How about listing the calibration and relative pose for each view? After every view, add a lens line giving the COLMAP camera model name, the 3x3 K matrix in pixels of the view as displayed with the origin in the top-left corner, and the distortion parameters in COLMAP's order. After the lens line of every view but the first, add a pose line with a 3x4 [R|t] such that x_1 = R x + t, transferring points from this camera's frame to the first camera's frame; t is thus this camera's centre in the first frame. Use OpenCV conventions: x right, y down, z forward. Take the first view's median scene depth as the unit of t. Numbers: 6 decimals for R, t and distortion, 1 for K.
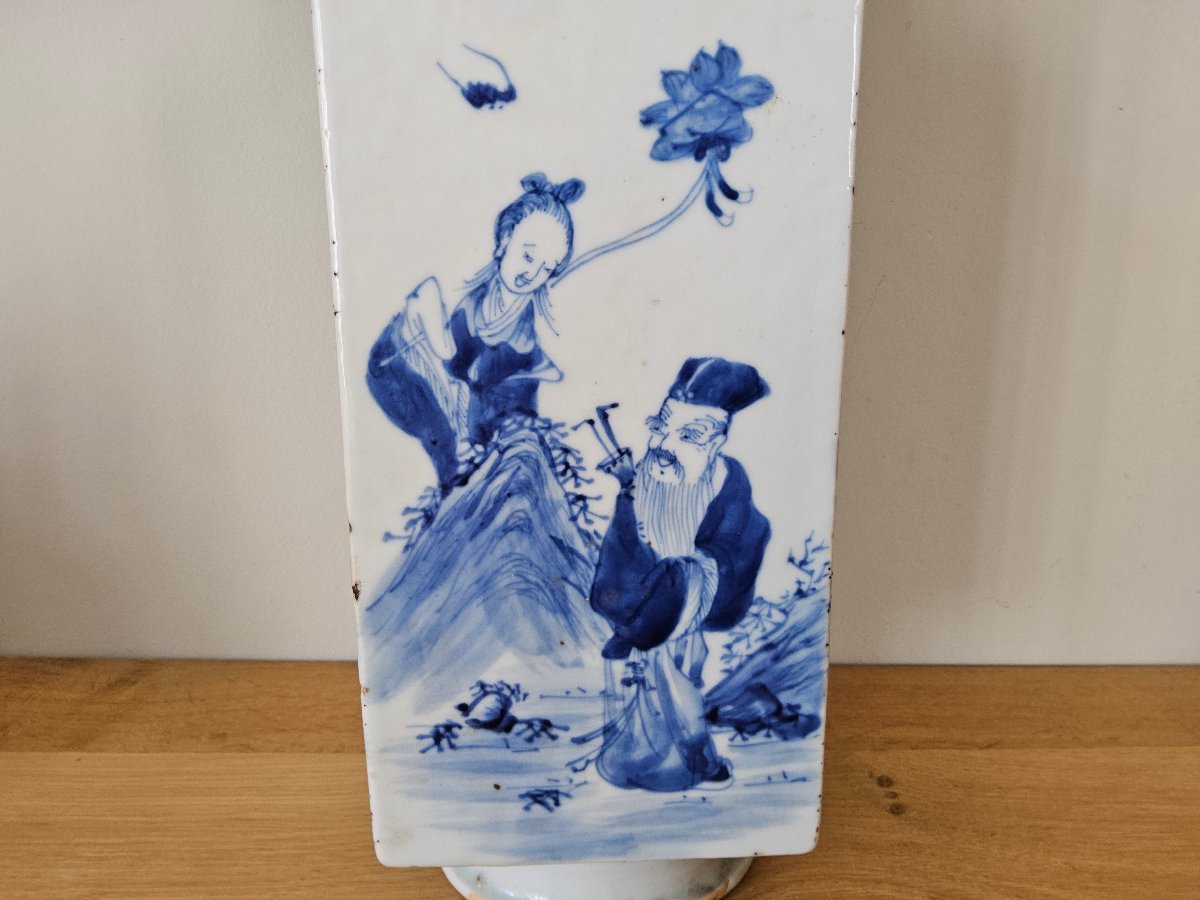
lens RADIAL K [[936.3, 0, 601.7], [0, 936.3, 473.5], [0, 0, 1]] dist [-0.026846, -0.020379]
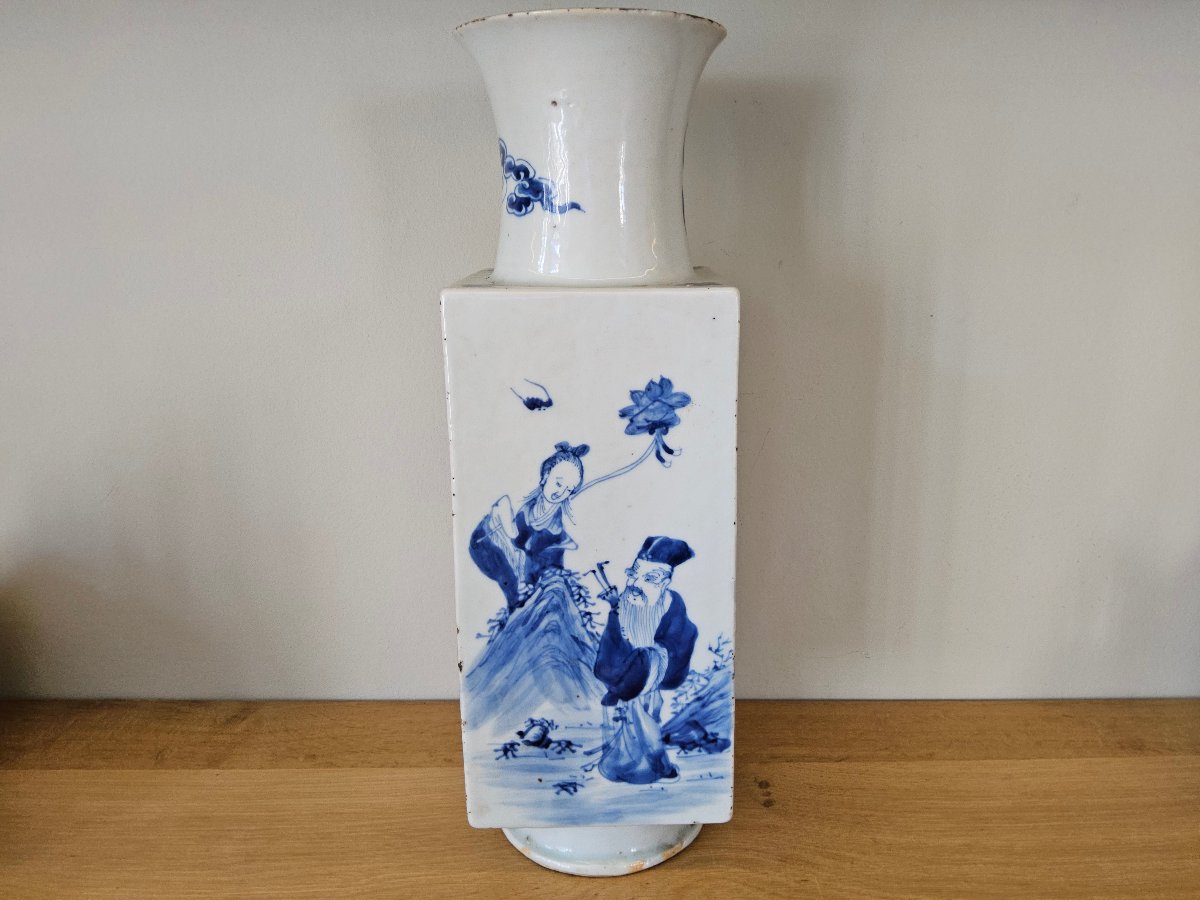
lens RADIAL K [[936.3, 0, 566.1], [0, 936.3, 442.3], [0, 0, 1]] dist [-0.026846, -0.020379]
pose [[0.999532, -0.015720, -0.026260, 0.031236], [0.014591, 0.998983, -0.042664, -0.141196], [0.026904, 0.042261, 0.998744, -0.465737]]
